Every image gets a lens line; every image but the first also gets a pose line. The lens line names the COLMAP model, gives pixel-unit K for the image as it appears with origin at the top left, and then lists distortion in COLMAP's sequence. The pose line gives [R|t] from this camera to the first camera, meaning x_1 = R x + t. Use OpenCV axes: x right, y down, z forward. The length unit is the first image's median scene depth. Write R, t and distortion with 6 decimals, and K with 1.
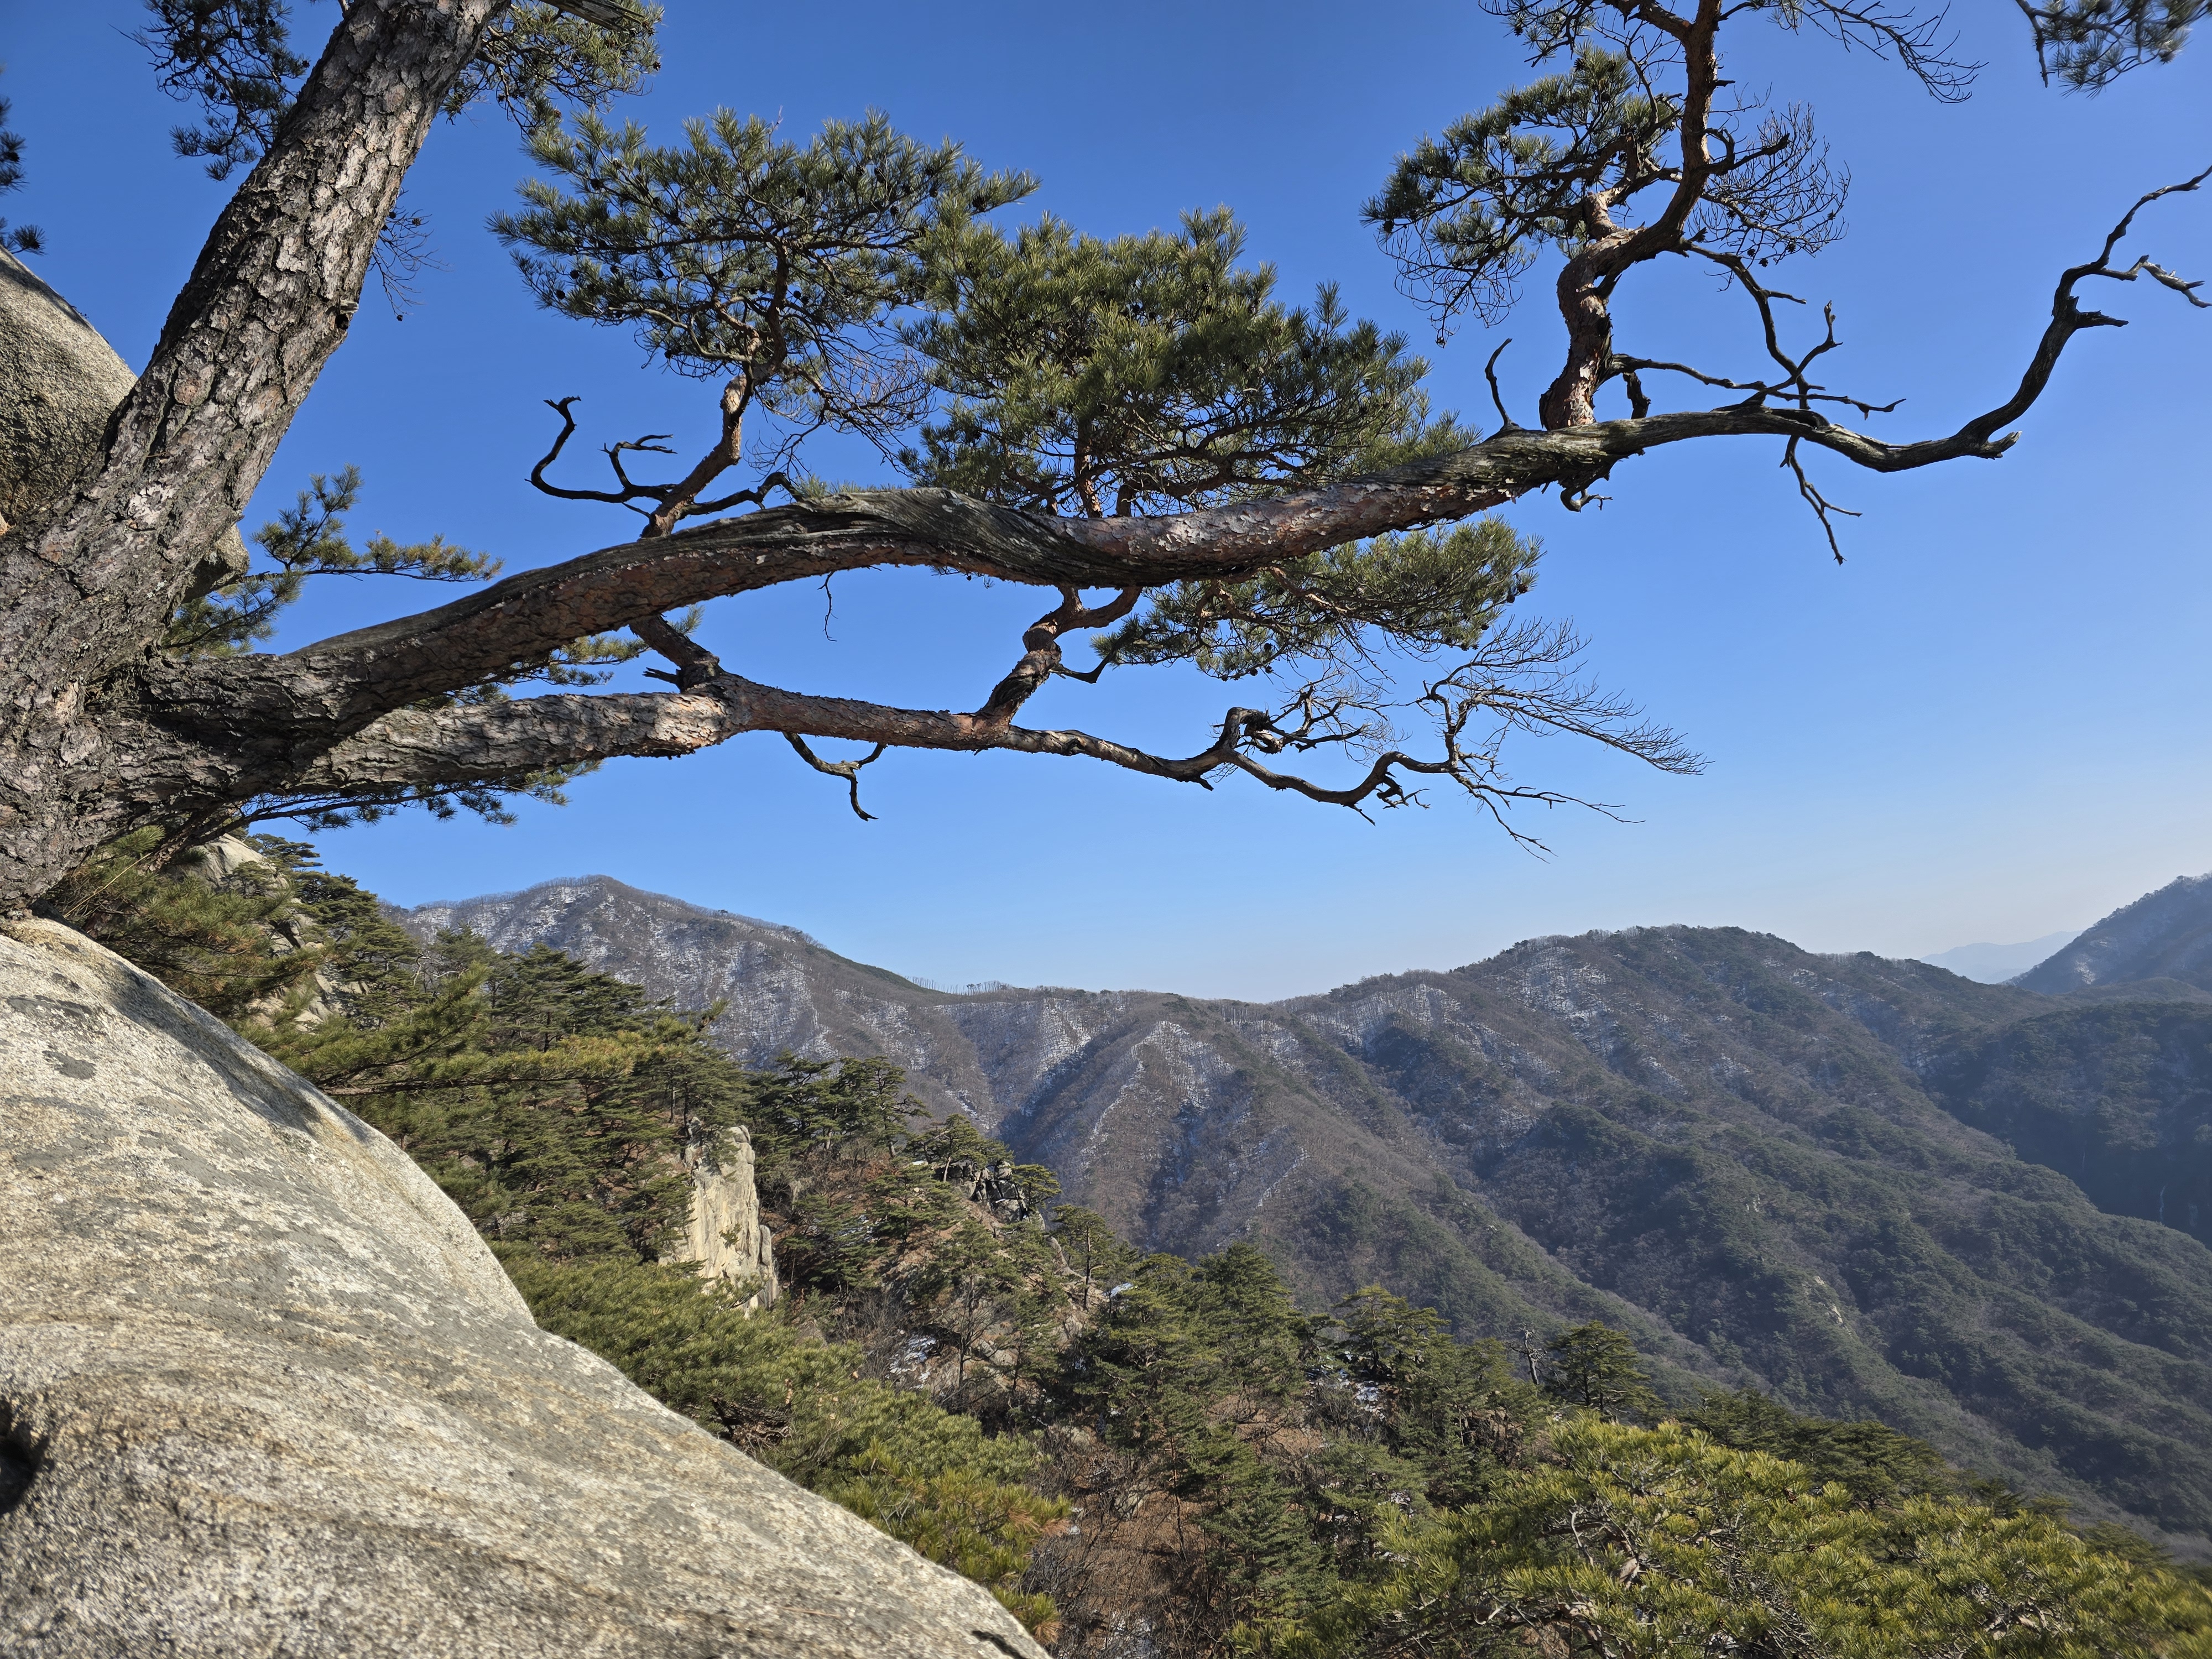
lens RADIAL K [[1460.5, 0, 1102.5], [0, 1460.5, 835.2], [0, 0, 1]] dist [0.048069, -0.016312]
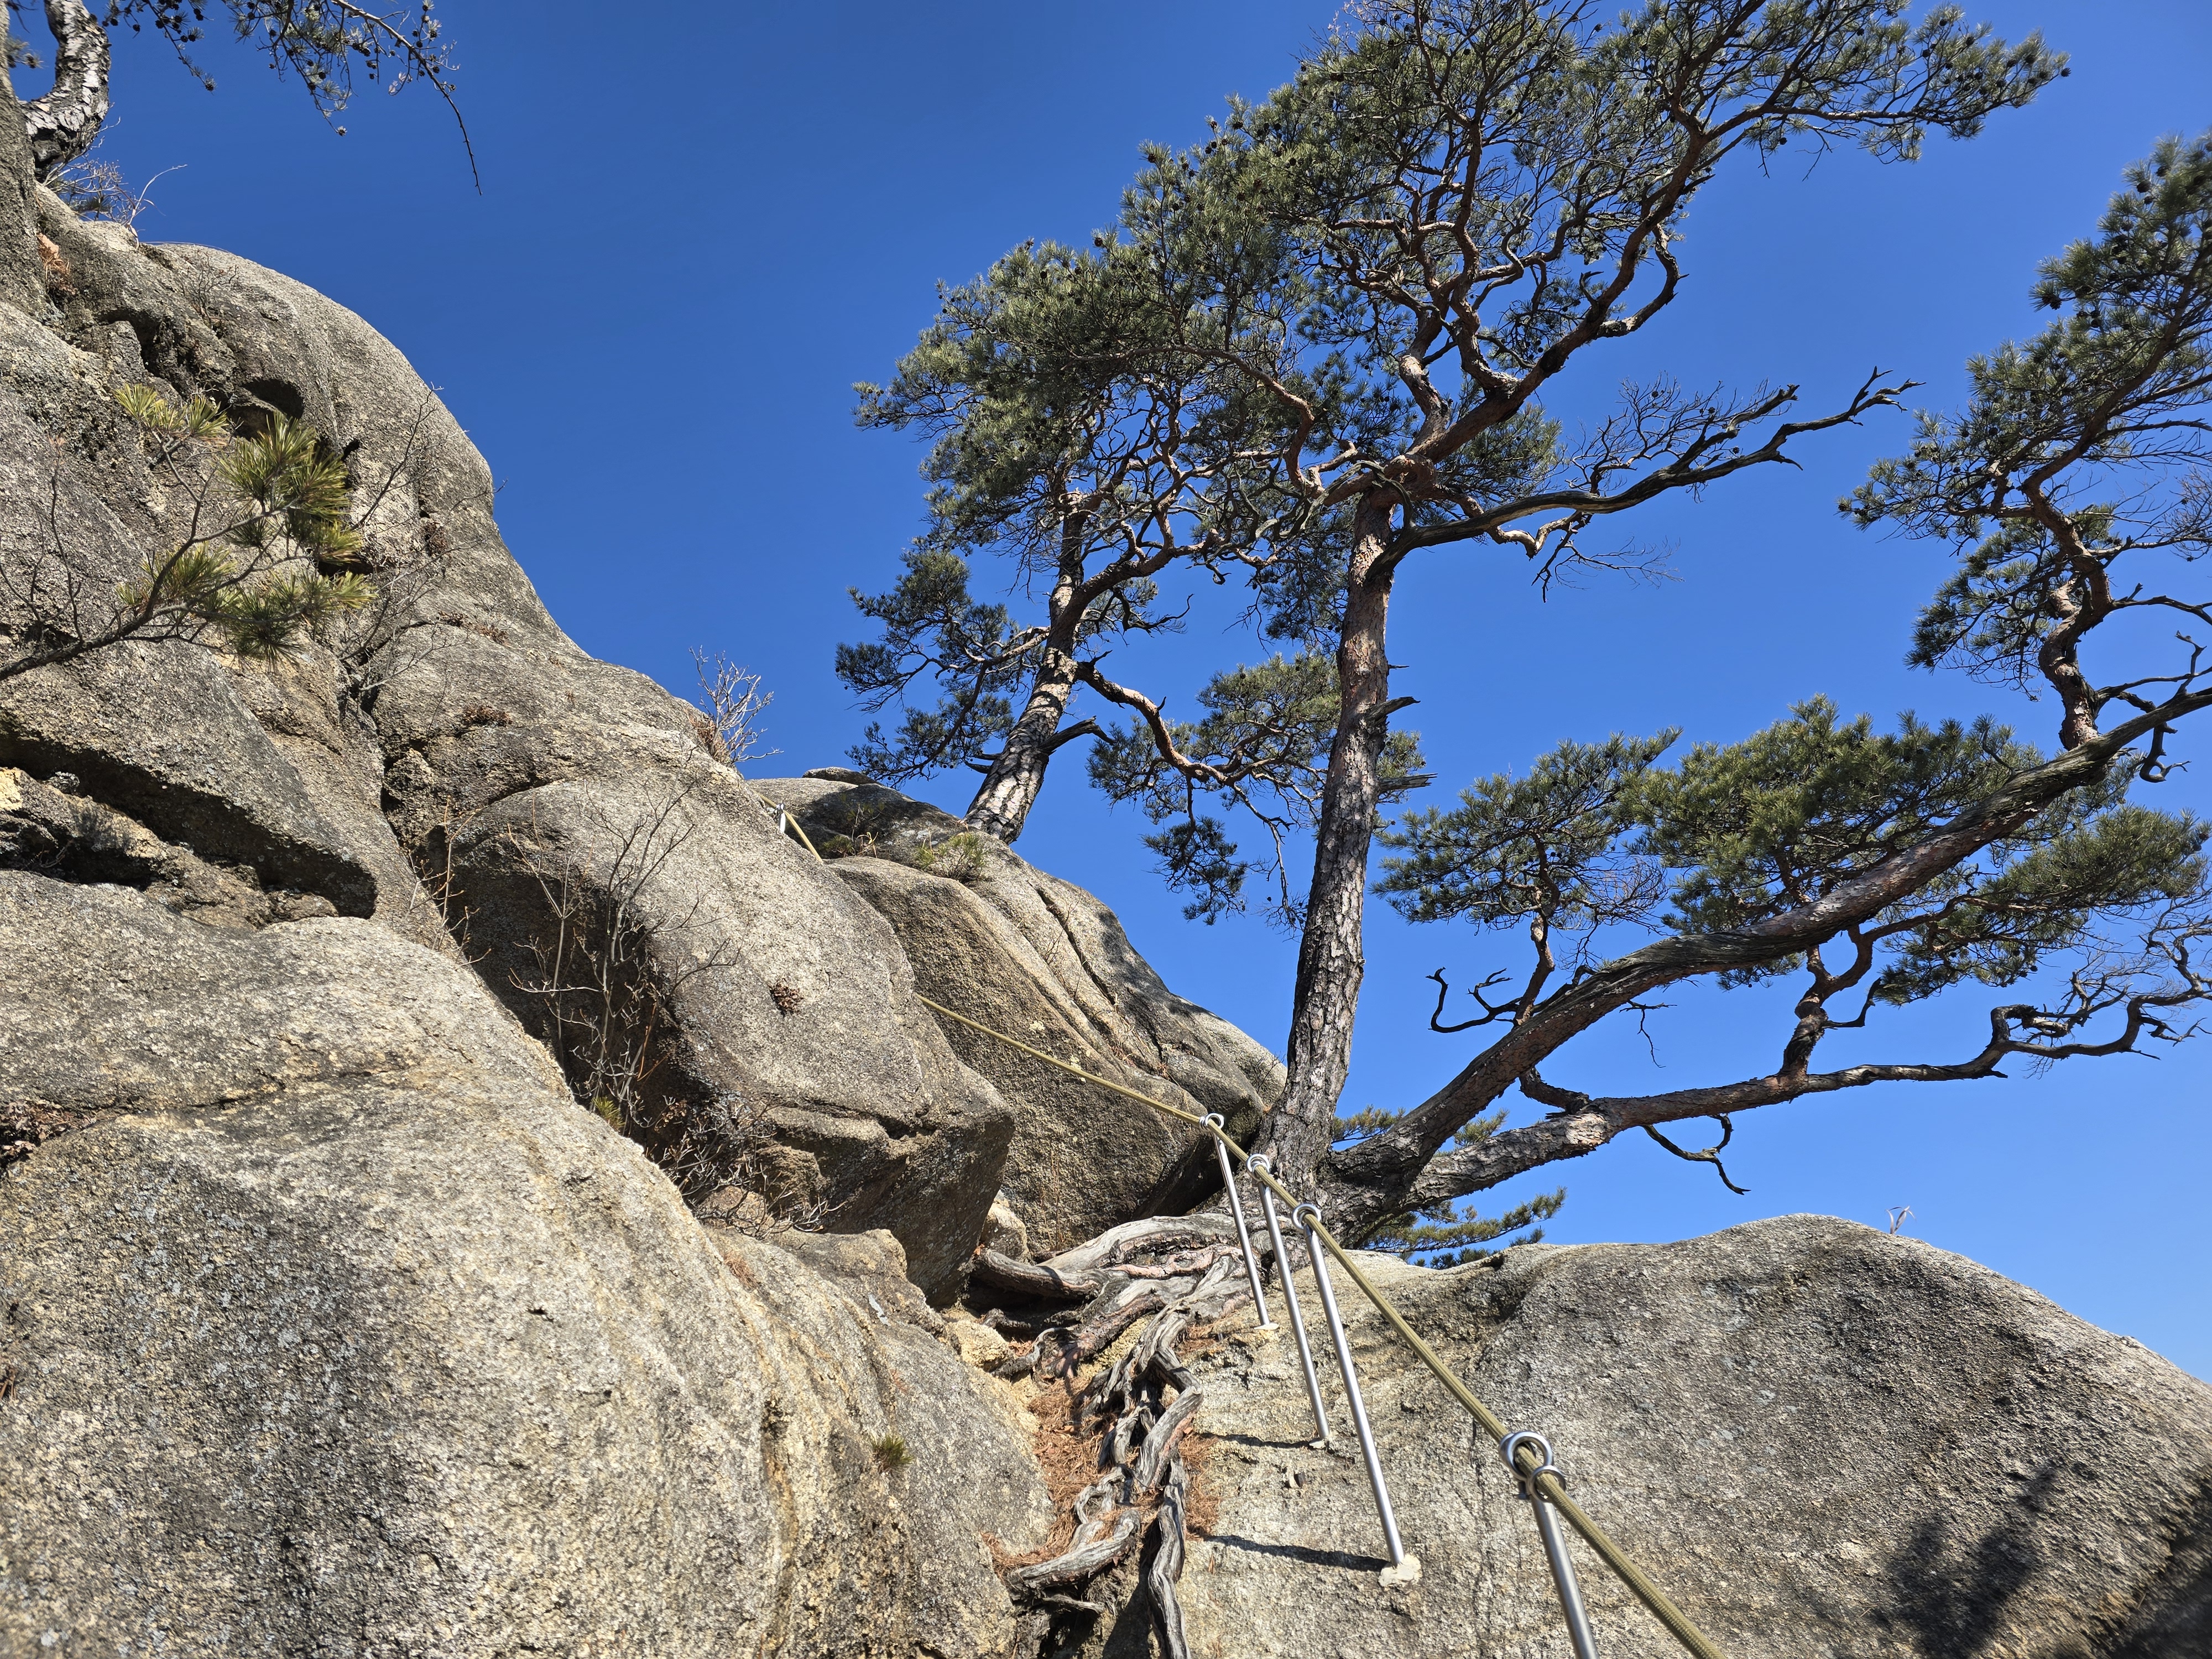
lens RADIAL K [[1460.5, 0, 1088.8], [0, 1460.5, 841.7], [0, 0, 1]] dist [0.048069, -0.016312]
pose [[0.801654, -0.395916, -0.447886, 0.103285], [0.215483, 0.890253, -0.401268, 0.141959], [0.557600, 0.225167, 0.798988, -0.539394]]
